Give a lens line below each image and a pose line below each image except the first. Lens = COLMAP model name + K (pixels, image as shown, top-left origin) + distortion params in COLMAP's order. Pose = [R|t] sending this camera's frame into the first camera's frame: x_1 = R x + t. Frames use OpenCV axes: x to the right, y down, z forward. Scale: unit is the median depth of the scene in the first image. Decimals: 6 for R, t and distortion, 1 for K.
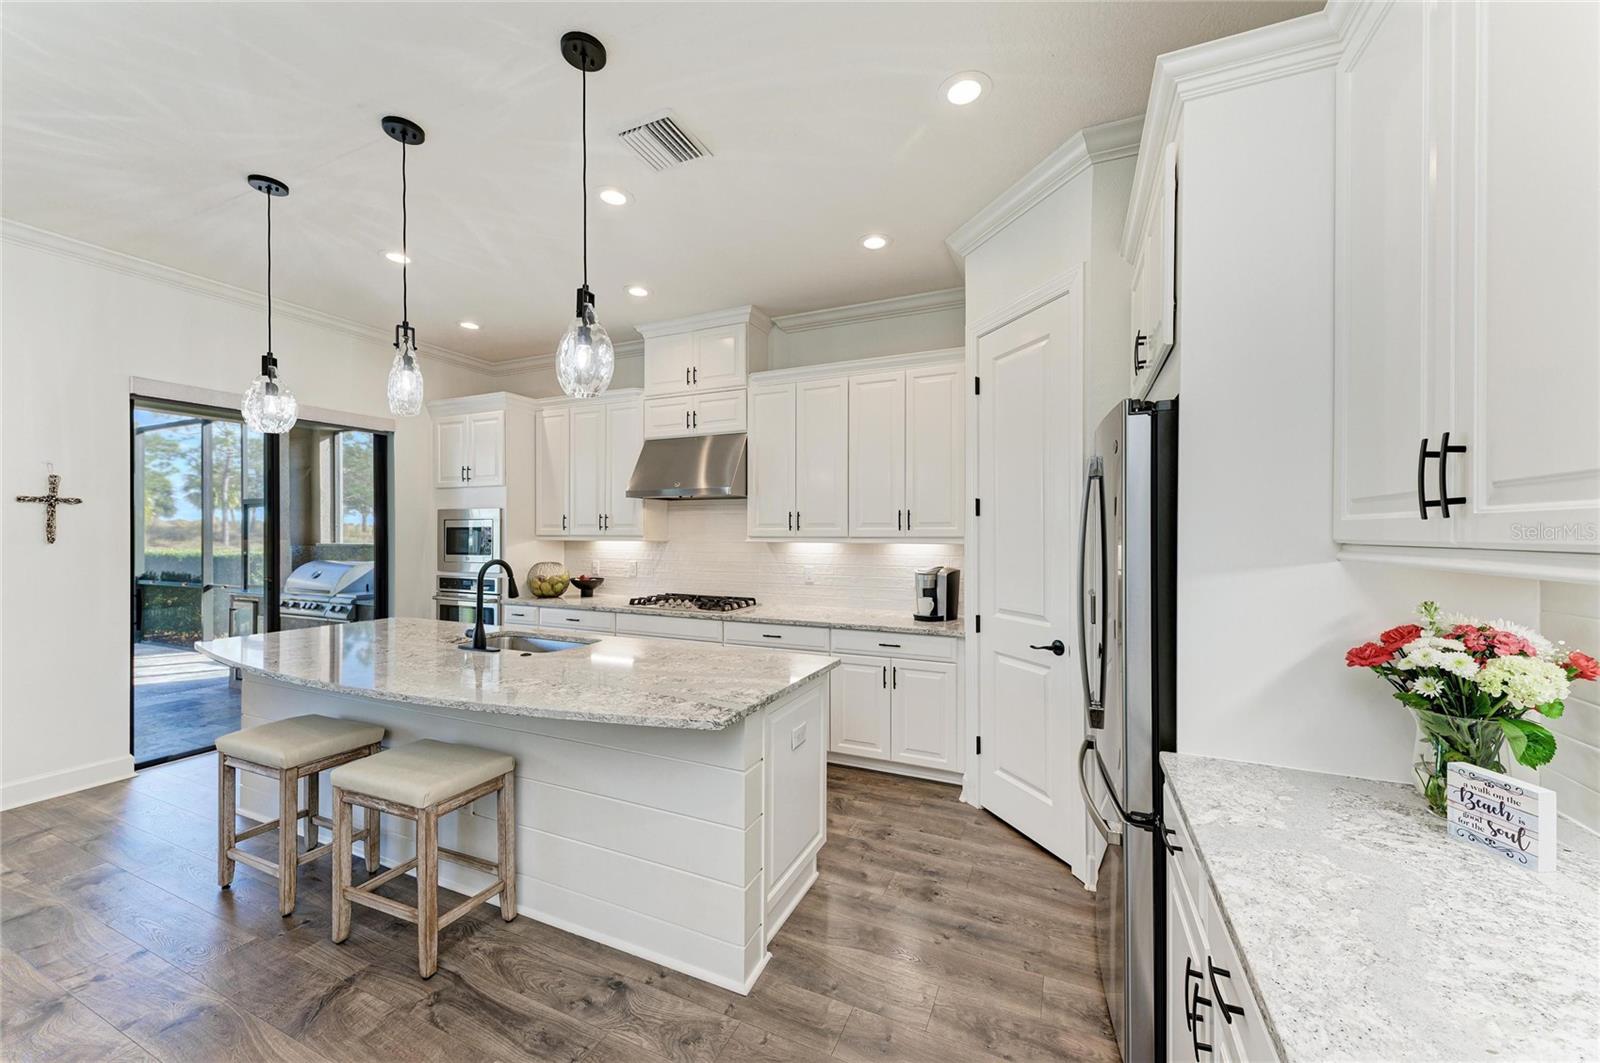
lens RADIAL K [[603.1, 0, 797.8], [0, 603.1, 535.1], [0, 0, 1]] dist [0.001980, 0.000143]
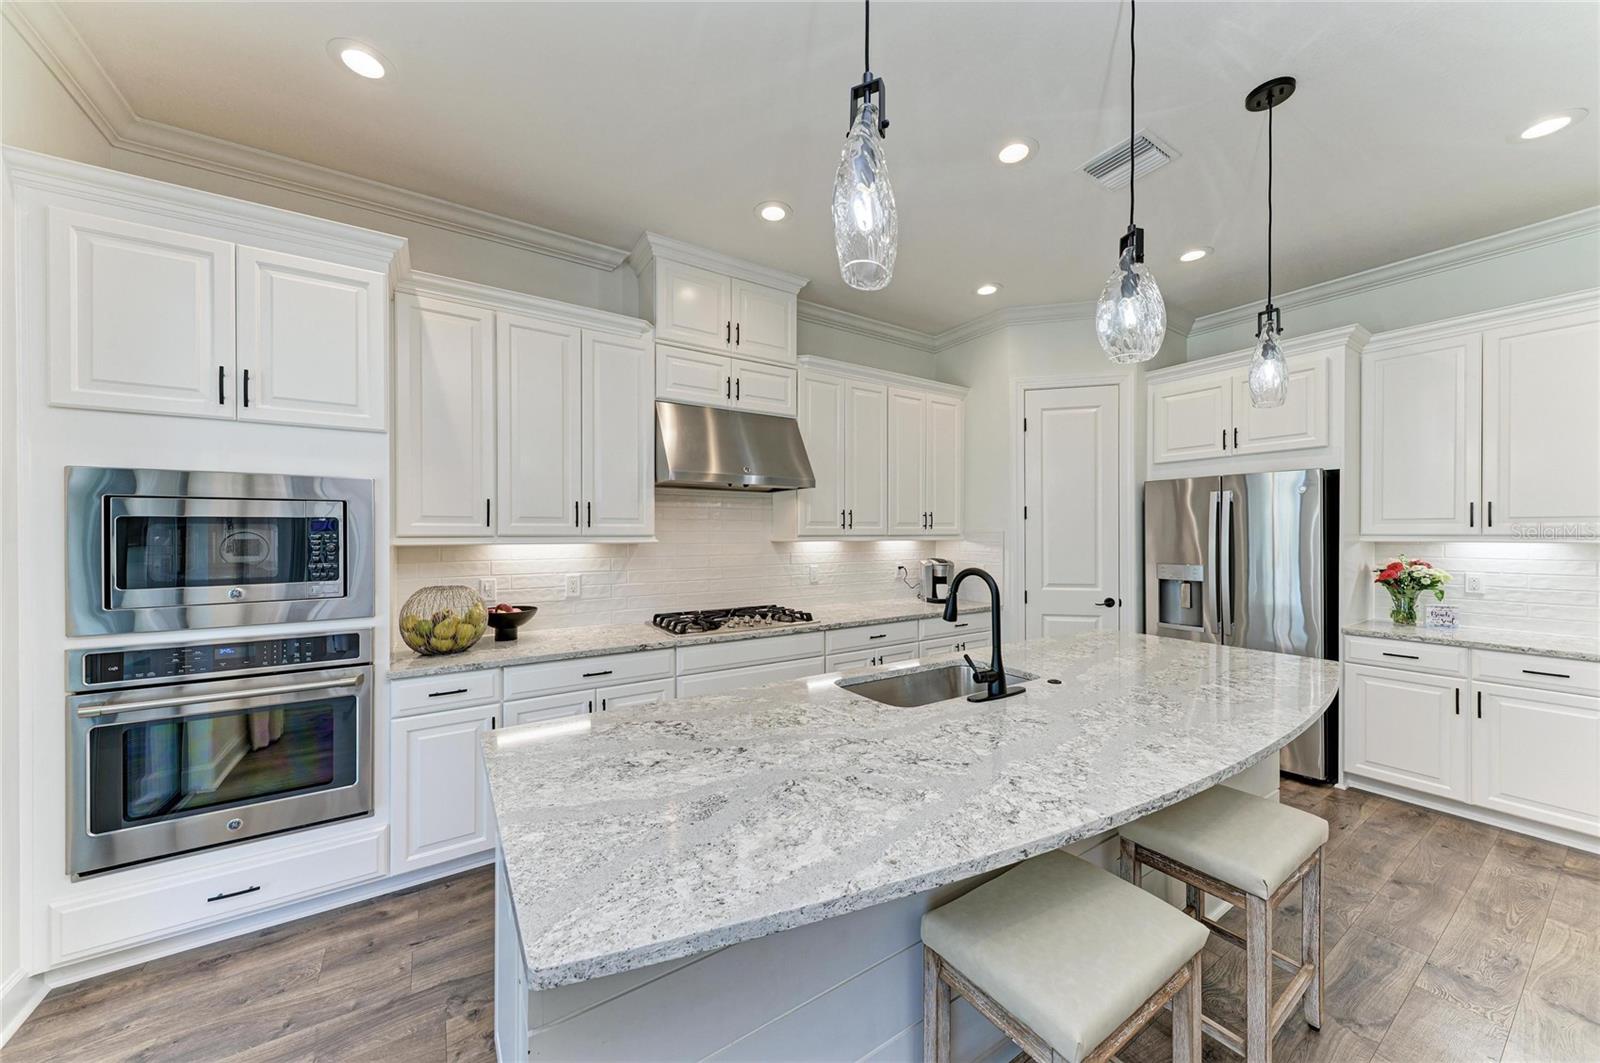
lens RADIAL K [[552.4, 0, 793.0], [0, 552.4, 531.8], [0, 0, 1]] dist [0.000339, -0.000075]
pose [[0.537274, 0.000041, 0.843408, -0.861749], [0.003640, 0.999991, -0.002367, -0.000871], [-0.843400, 0.004342, 0.537269, 0.626994]]
